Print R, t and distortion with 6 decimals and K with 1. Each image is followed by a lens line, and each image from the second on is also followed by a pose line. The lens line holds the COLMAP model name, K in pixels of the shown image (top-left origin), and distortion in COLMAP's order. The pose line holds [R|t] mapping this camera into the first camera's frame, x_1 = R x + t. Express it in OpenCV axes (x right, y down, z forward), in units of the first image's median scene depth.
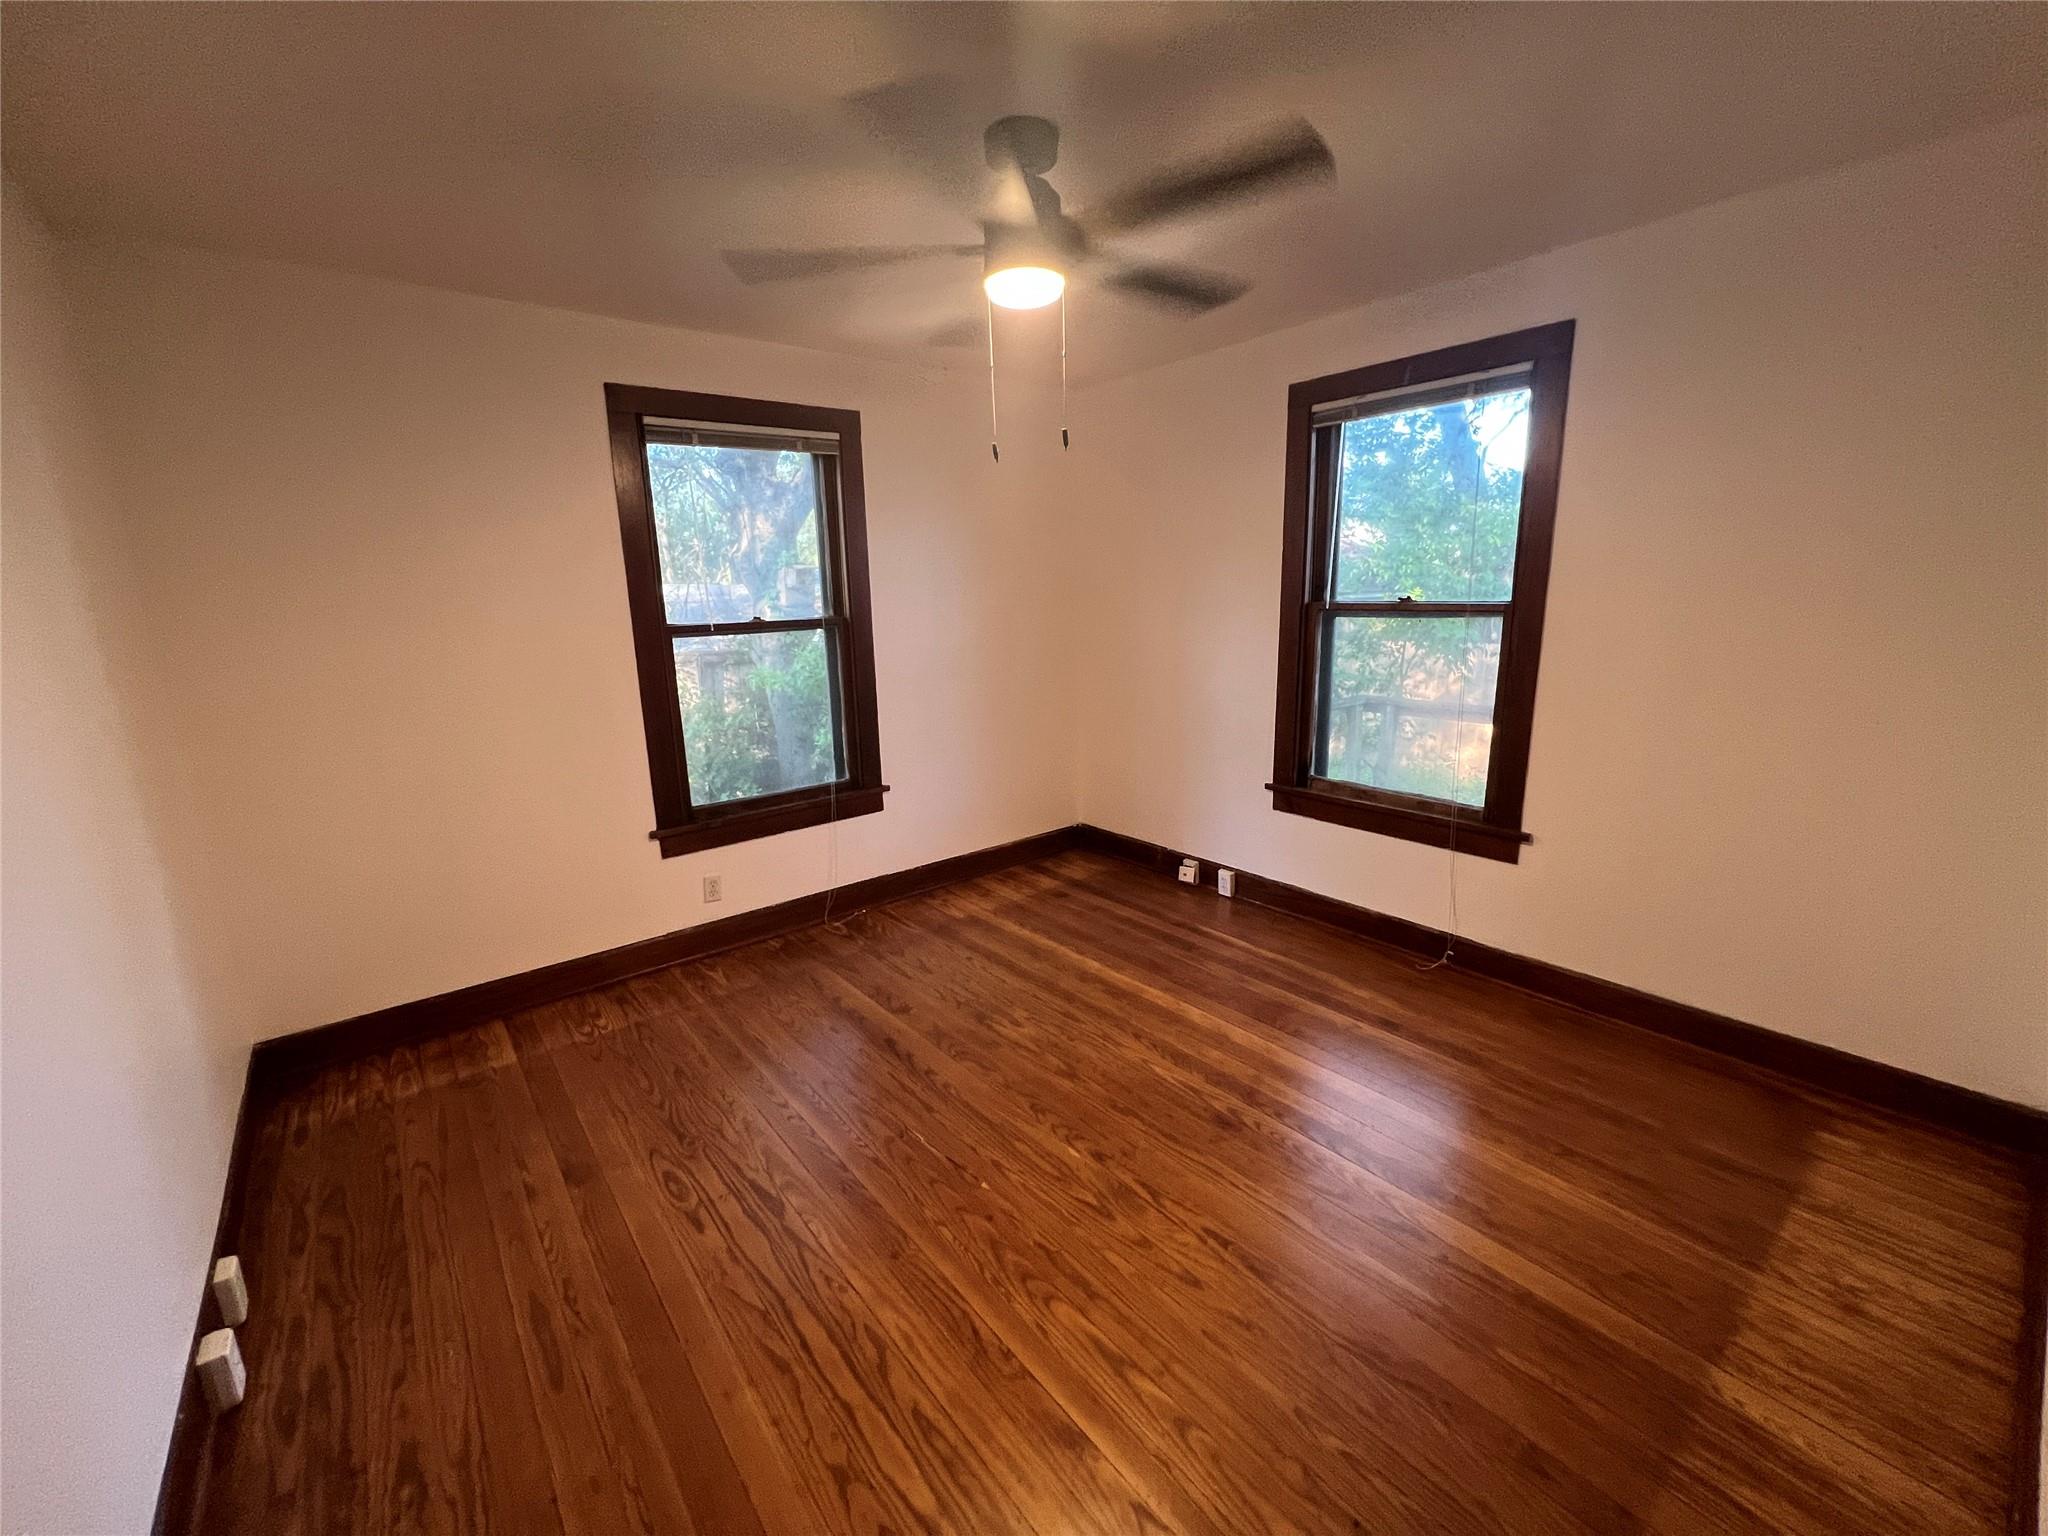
lens RADIAL K [[814.3, 0, 1015.4], [0, 814.3, 759.5], [0, 0, 1]] dist [-0.001300, -0.000148]
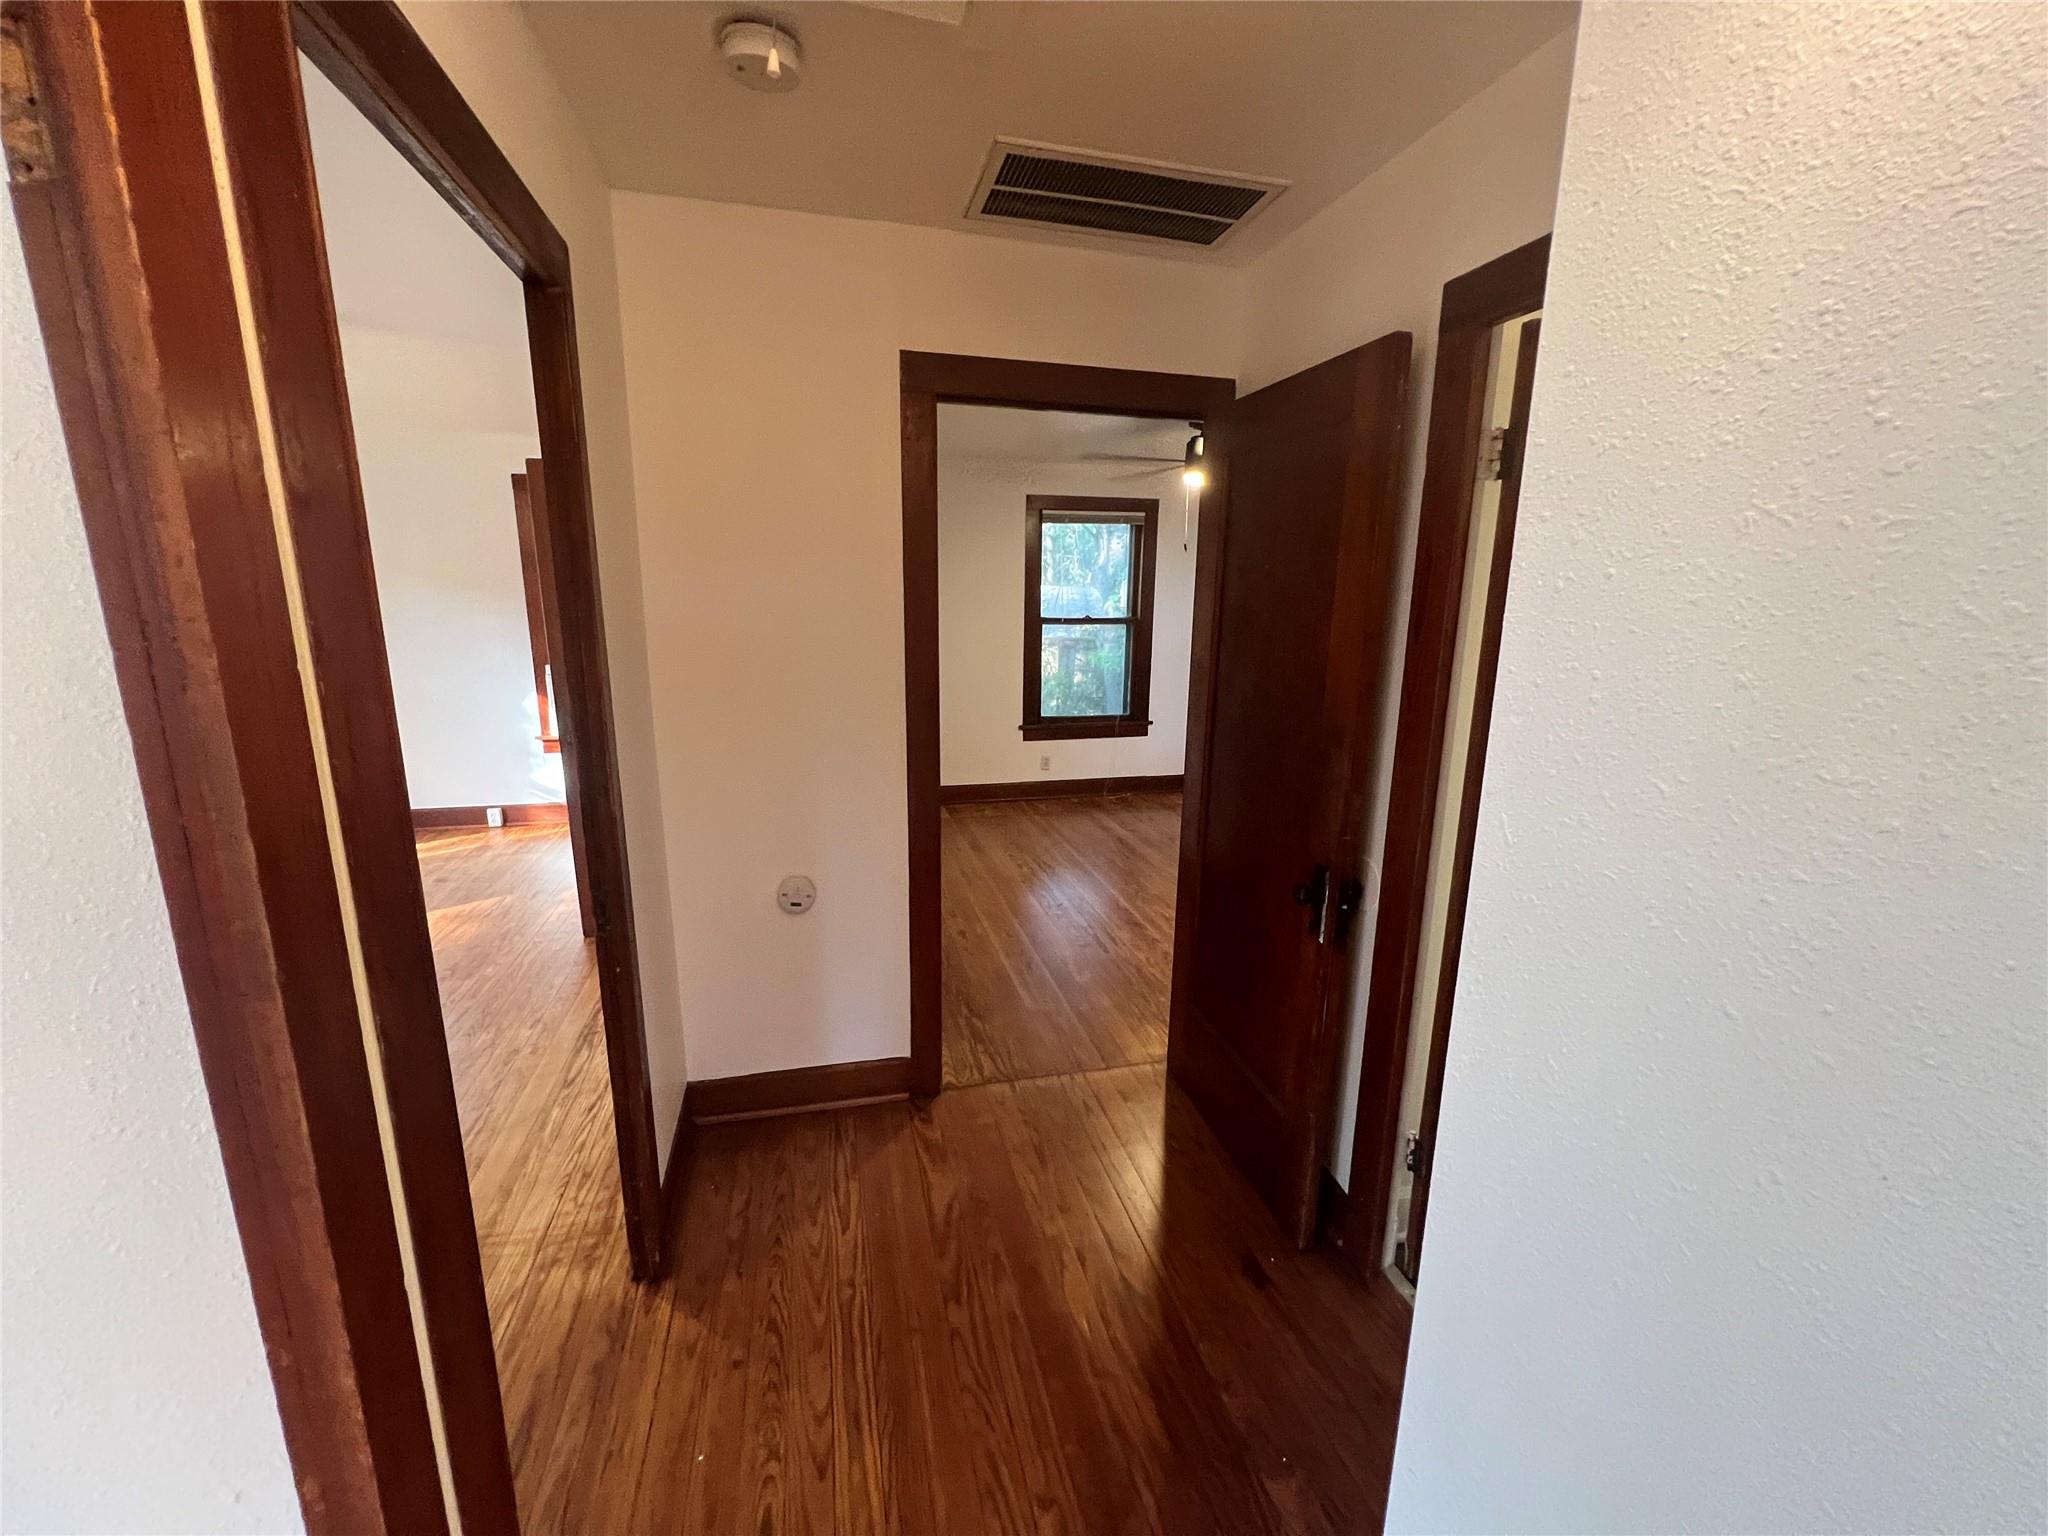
lens RADIAL K [[814.3, 0, 1015.4], [0, 814.3, 759.5], [0, 0, 1]] dist [-0.001300, -0.000148]
pose [[0.906234, 0.123307, -0.404395, 0.457588], [-0.123175, 0.992032, 0.026459, 0.169063], [0.404435, 0.025833, 0.914202, -1.051441]]
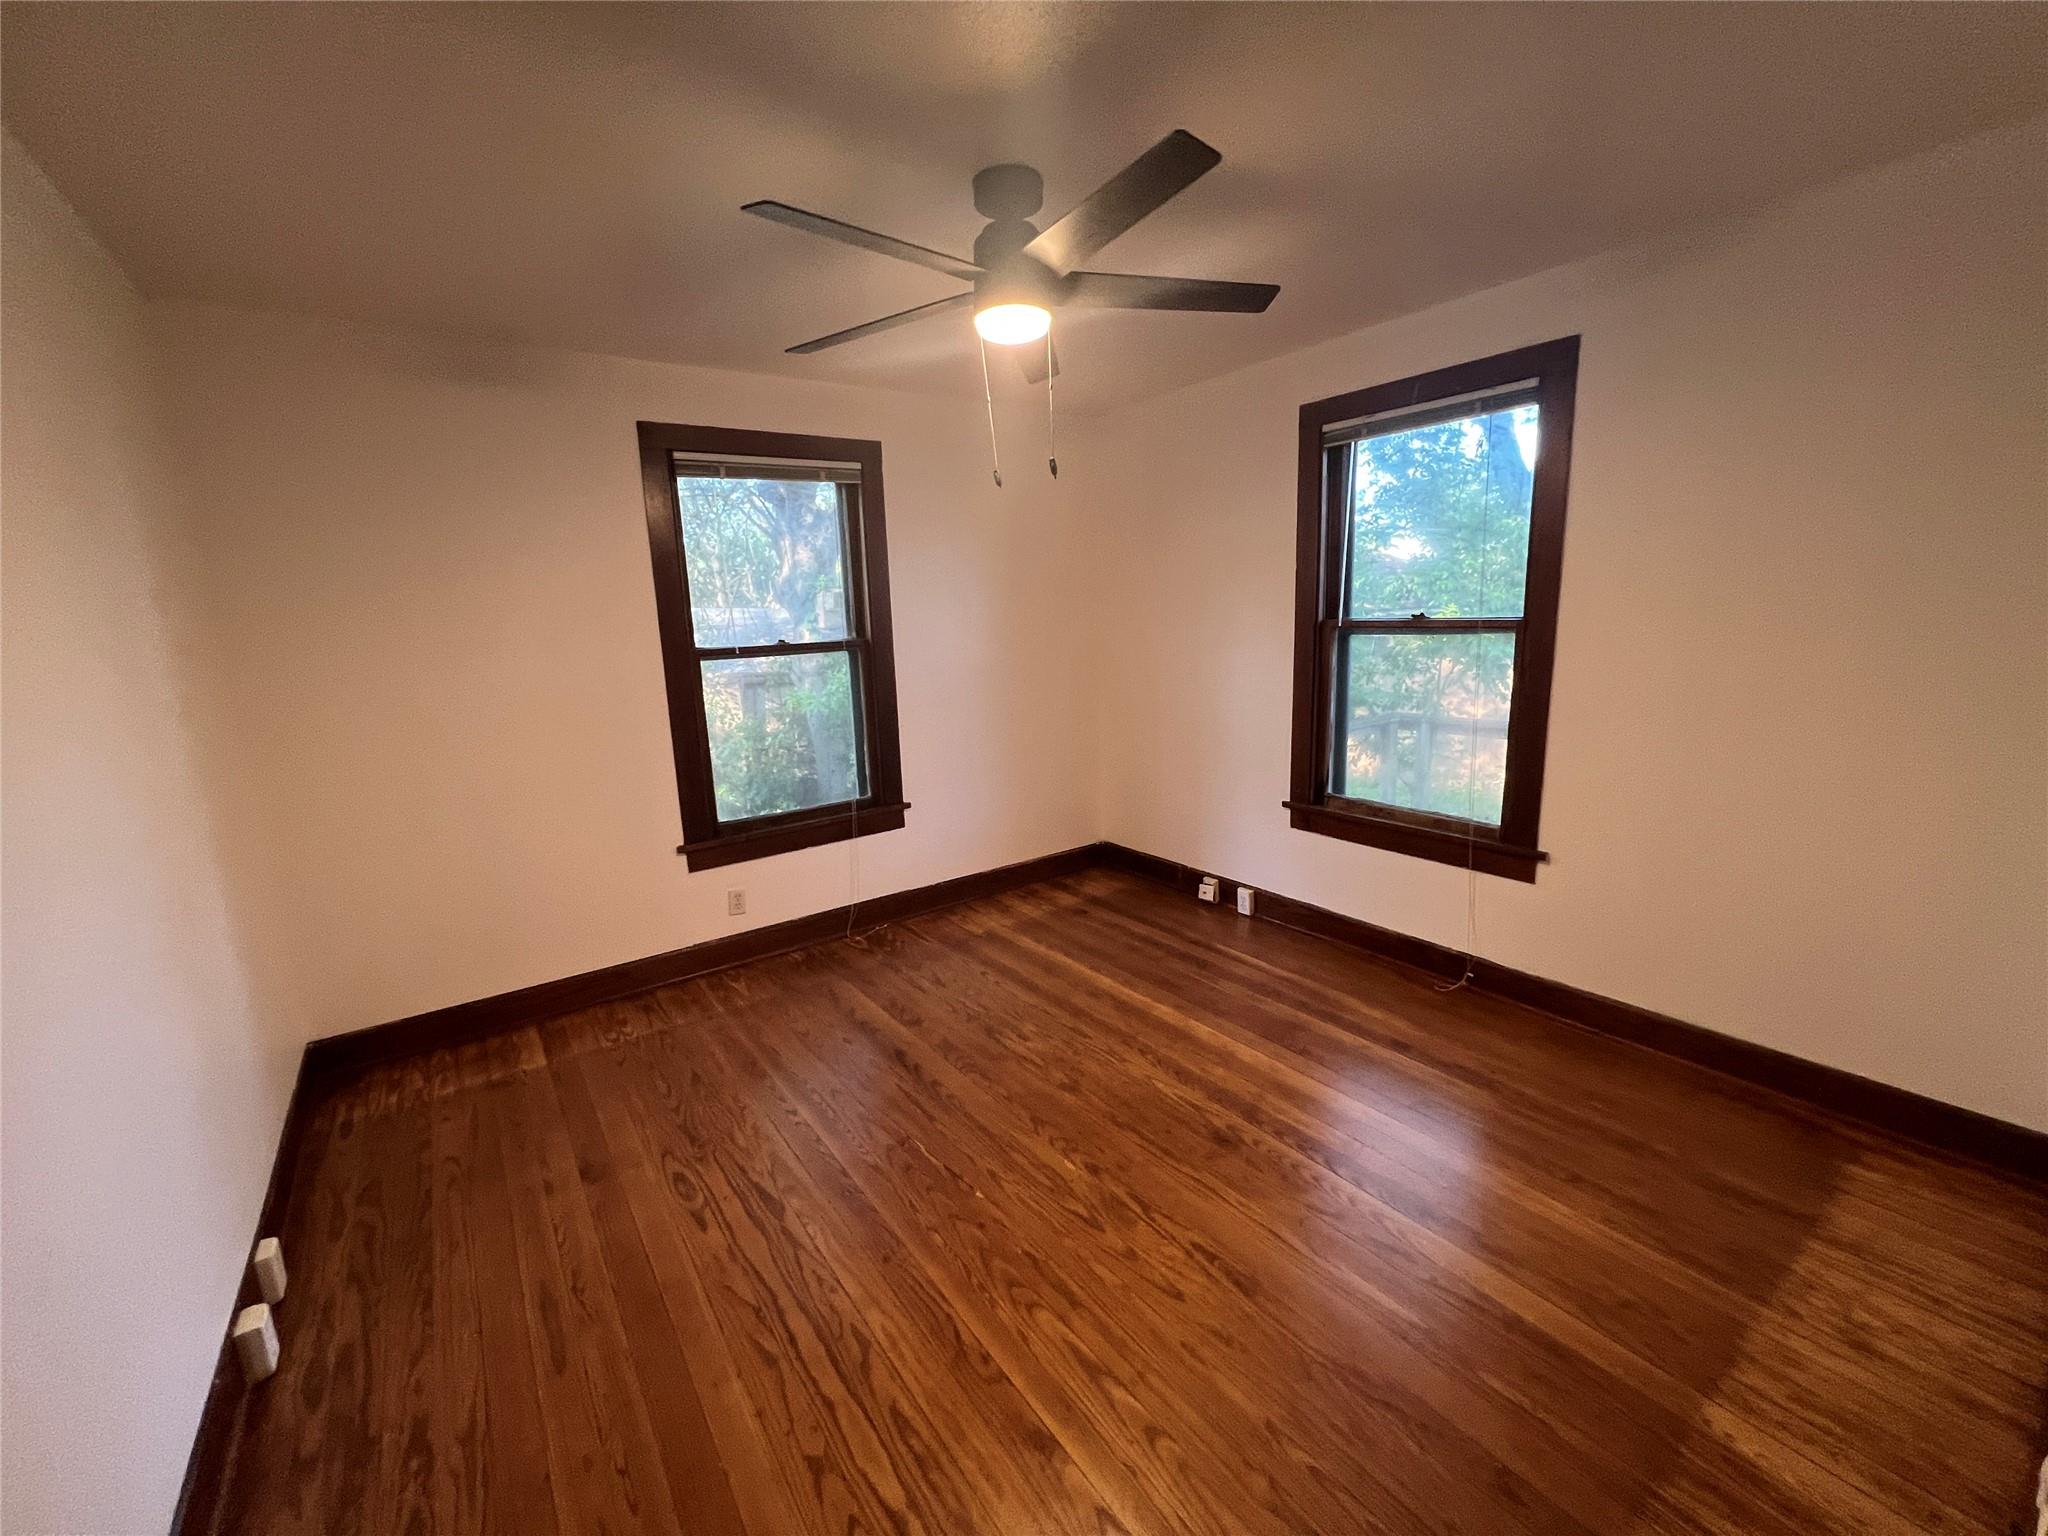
lens RADIAL K [[814.3, 0, 1015.4], [0, 814.3, 759.5], [0, 0, 1]] dist [-0.001300, -0.000148]
pose [[0.998348, -0.001158, -0.057453, 0.060752], [-0.000224, 0.999711, -0.024046, 0.003417], [0.057464, 0.024019, 0.998059, -0.024709]]
